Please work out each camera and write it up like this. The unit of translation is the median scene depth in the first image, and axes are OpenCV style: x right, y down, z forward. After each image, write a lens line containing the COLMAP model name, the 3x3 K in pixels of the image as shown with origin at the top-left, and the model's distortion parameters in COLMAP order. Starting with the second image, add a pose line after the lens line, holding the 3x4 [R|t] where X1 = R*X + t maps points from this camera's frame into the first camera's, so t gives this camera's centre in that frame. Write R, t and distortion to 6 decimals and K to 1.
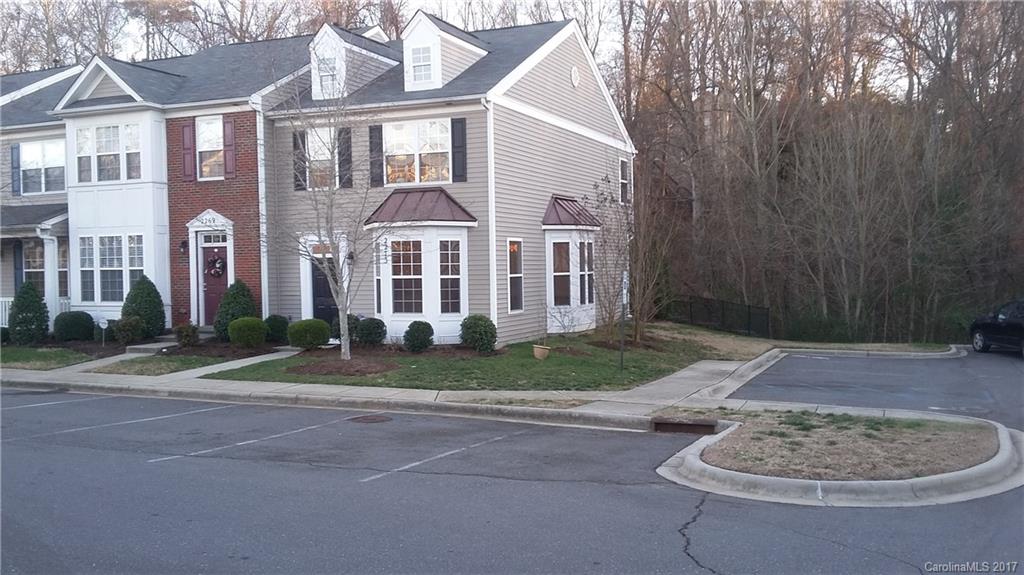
lens RADIAL K [[960.1, 0, 510.7], [0, 960.1, 290.4], [0, 0, 1]] dist [0.025349, 0.000000]
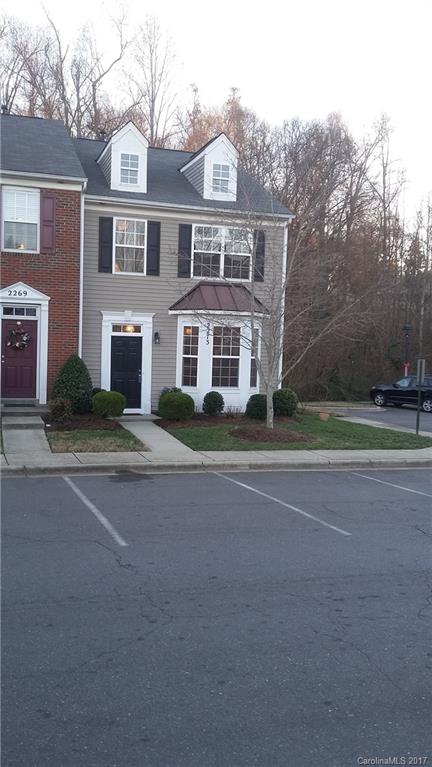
lens RADIAL K [[719.2, 0, 215.2], [0, 719.2, 381.0], [0, 0, 1]] dist [0.025349, 0.000000]
pose [[0.758364, 0.004357, 0.651817, -0.670329], [-0.024522, 0.999460, 0.021850, -0.003302], [-0.651370, -0.032554, 0.758061, 0.313055]]
